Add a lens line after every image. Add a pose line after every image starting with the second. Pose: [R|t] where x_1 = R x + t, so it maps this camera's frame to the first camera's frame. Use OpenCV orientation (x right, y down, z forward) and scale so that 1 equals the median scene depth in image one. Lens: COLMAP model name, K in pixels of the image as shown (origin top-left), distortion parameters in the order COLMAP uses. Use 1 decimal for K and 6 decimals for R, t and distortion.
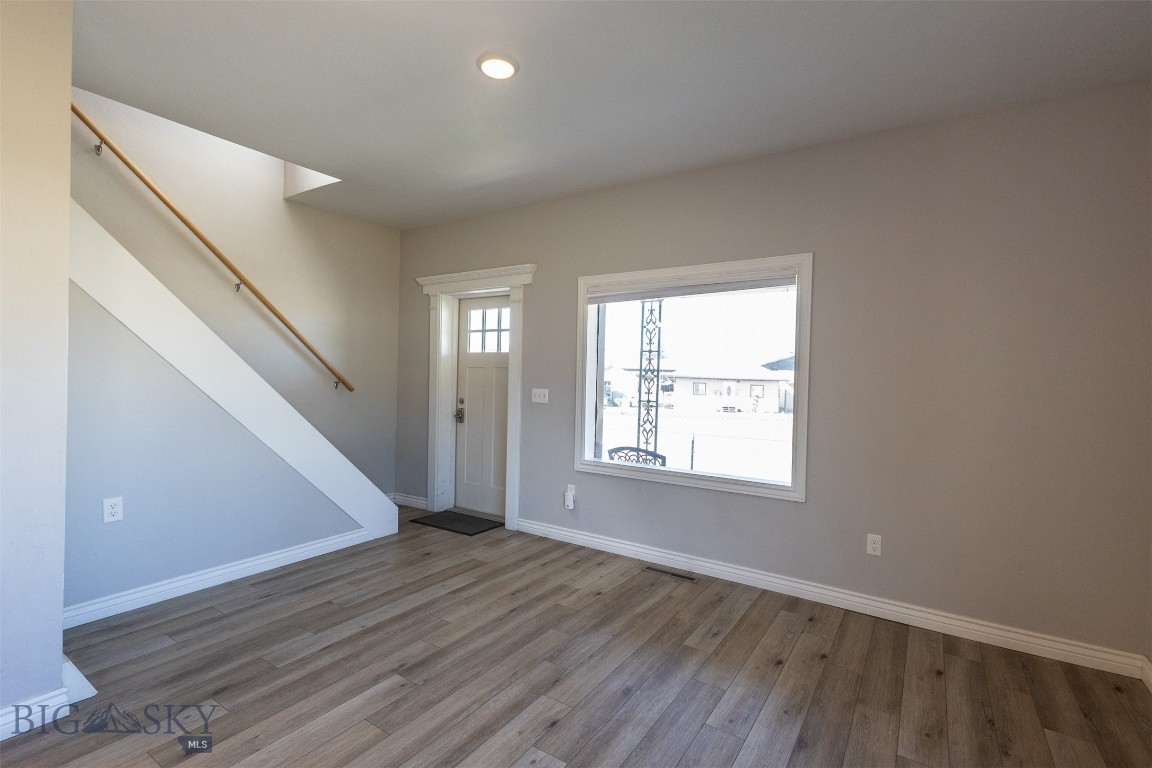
lens RADIAL K [[527.3, 0, 576.0], [0, 527.3, 384.0], [0, 0, 1]] dist [0.011845, -0.000350]
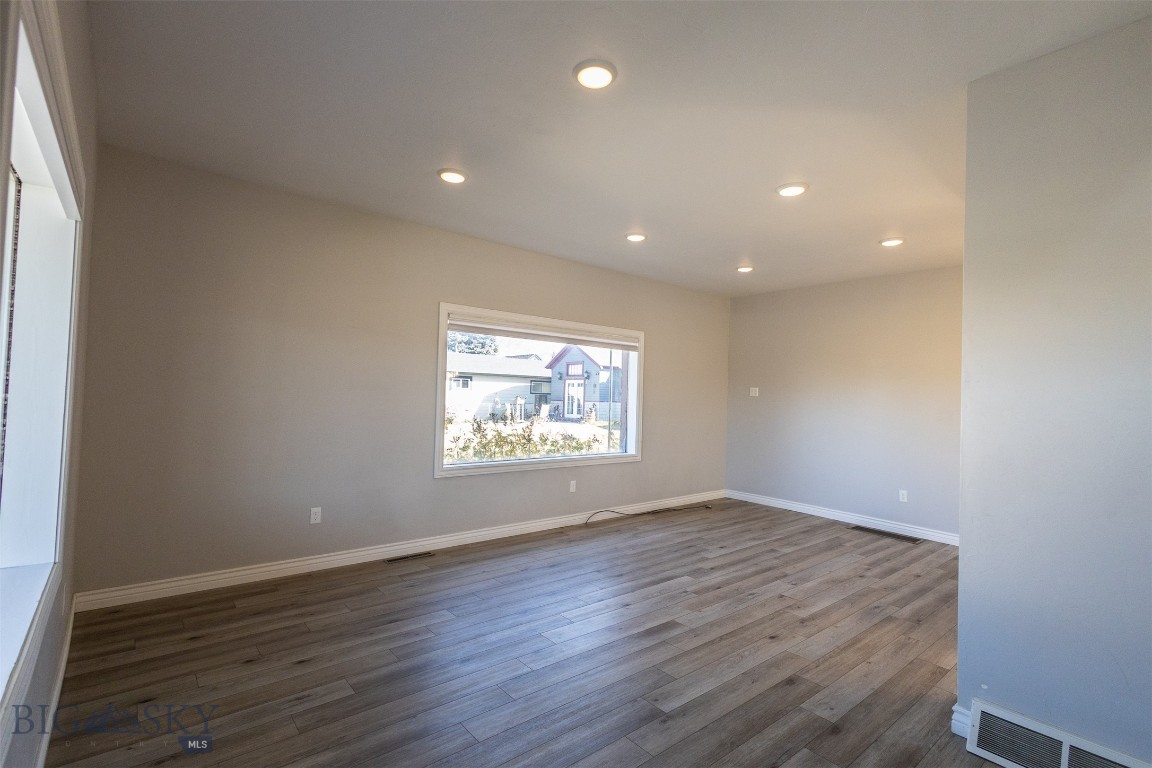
lens RADIAL K [[527.3, 0, 576.0], [0, 527.3, 384.0], [0, 0, 1]] dist [0.011845, -0.000350]
pose [[-0.960217, -0.046376, 0.275376, -0.369892], [-0.051439, 0.998613, -0.011191, -0.030910], [-0.274475, -0.024911, -0.961272, 1.758384]]
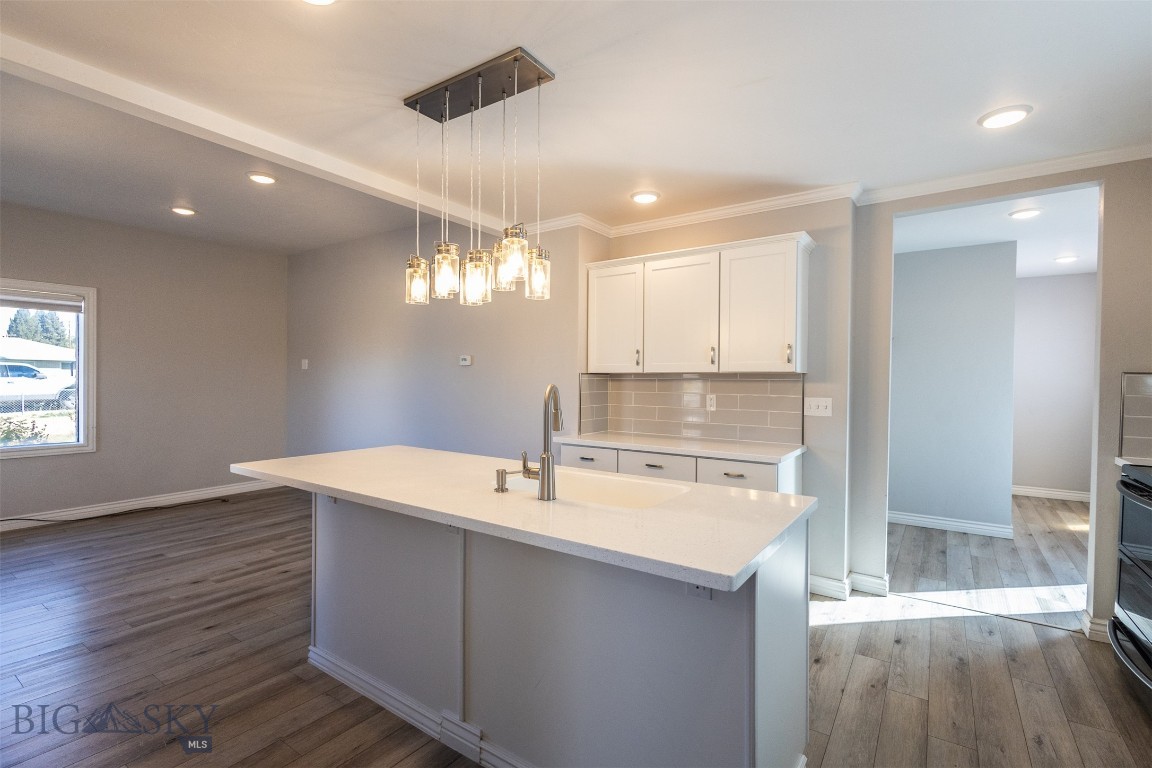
lens RADIAL K [[527.3, 0, 576.0], [0, 527.3, 384.0], [0, 0, 1]] dist [0.011845, -0.000350]
pose [[-0.999215, -0.037706, 0.012155, -1.718057], [-0.037508, 0.999166, 0.016142, -0.062118], [-0.012753, 0.015673, -0.999796, 1.272324]]
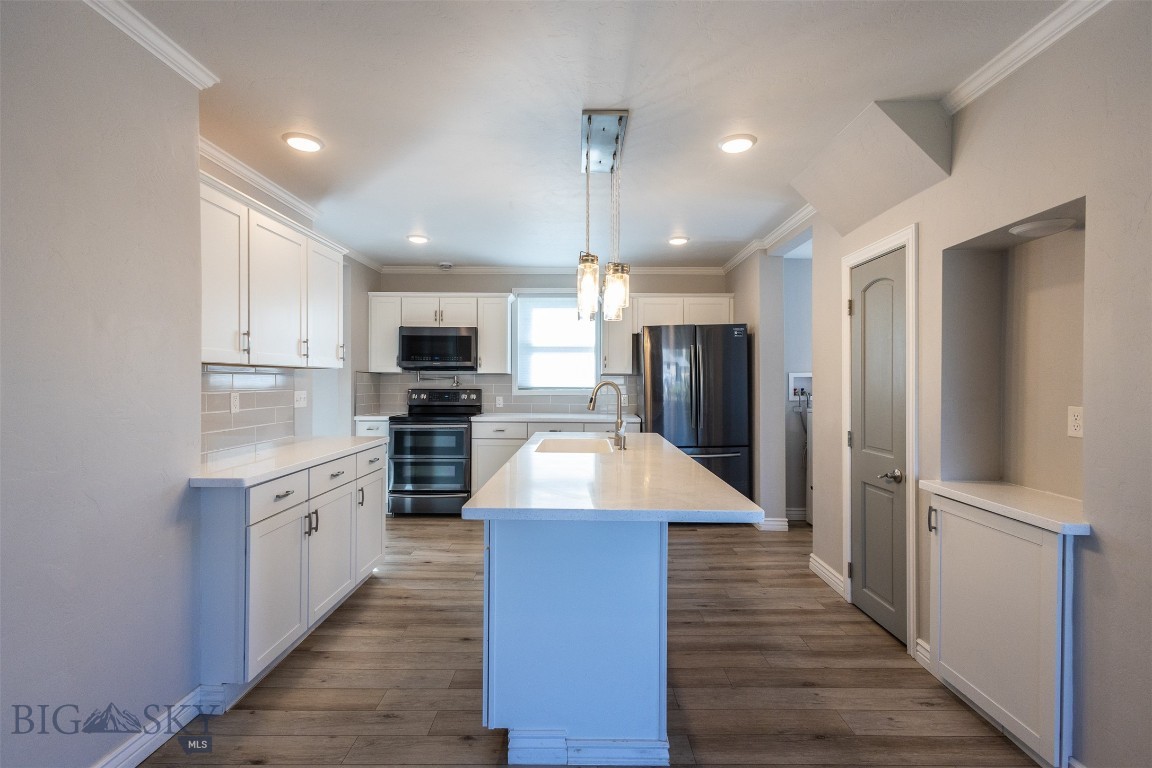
lens RADIAL K [[528.7, 0, 576.0], [0, 528.7, 384.0], [0, 0, 1]] dist [0.026148, -0.000198]
pose [[0.552654, -0.020568, -0.833157, -0.686388], [0.005201, 0.999761, -0.021231, -0.014370], [0.833395, 0.007400, 0.552629, -0.203267]]
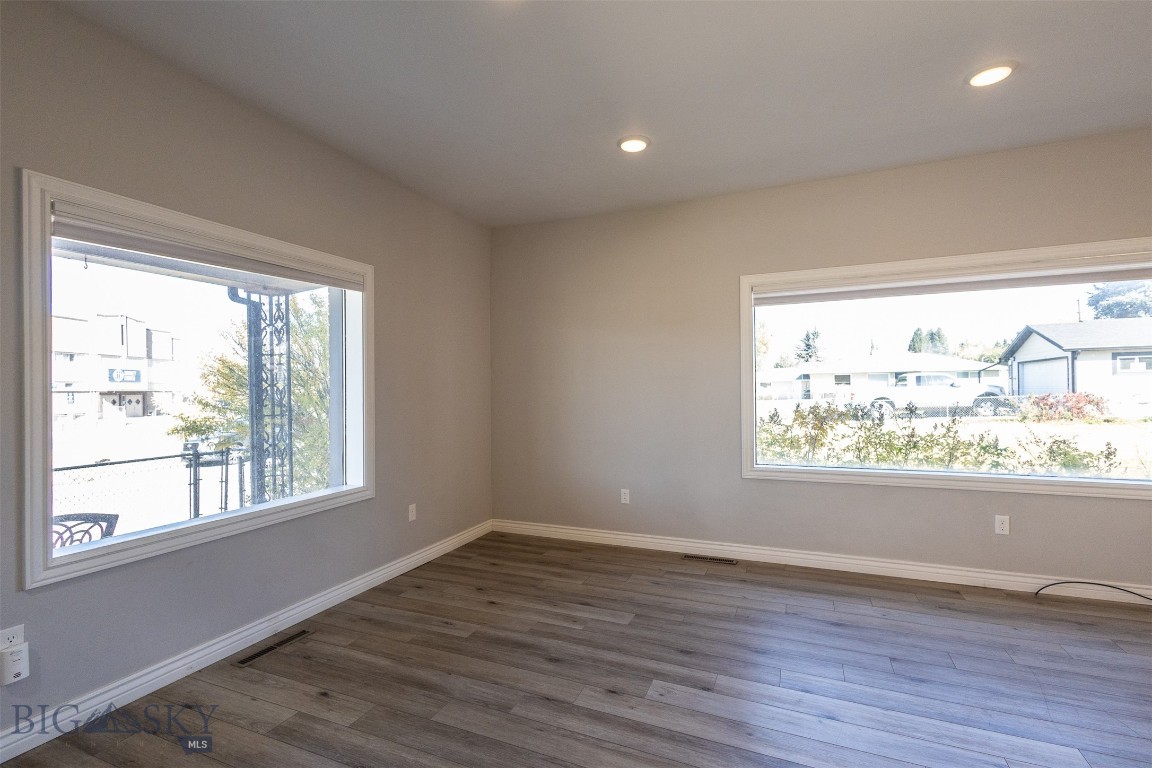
lens RADIAL K [[527.3, 0, 576.0], [0, 527.3, 384.0], [0, 0, 1]] dist [0.011845, -0.000350]
pose [[-0.185474, -0.016838, 0.982505, -0.854023], [0.015758, 0.999674, 0.020107, -0.025938], [-0.982523, 0.019212, -0.185148, 0.969706]]
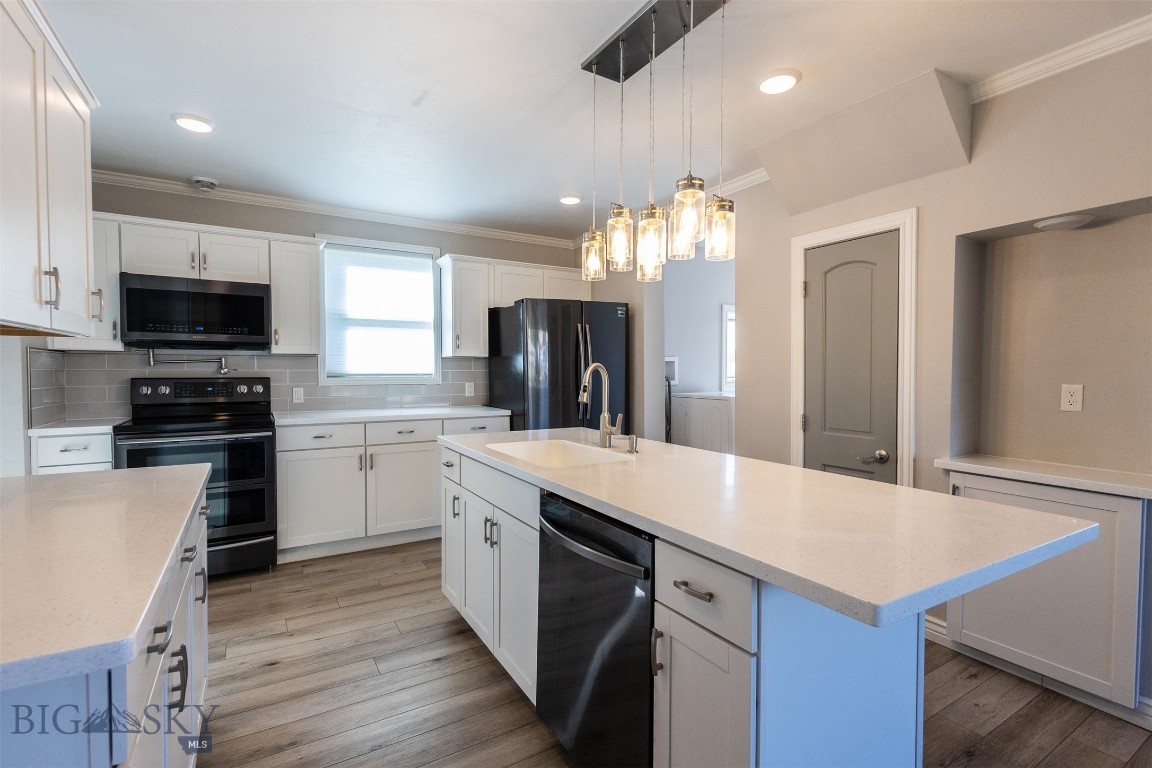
lens RADIAL K [[536.5, 0, 576.0], [0, 536.5, 384.0], [0, 0, 1]] dist [0.015551, -0.000276]
pose [[0.907340, -0.014255, -0.420157, -1.314515], [0.020067, 0.999754, 0.009417, -0.019929], [0.419919, -0.016976, 0.907403, -0.331245]]
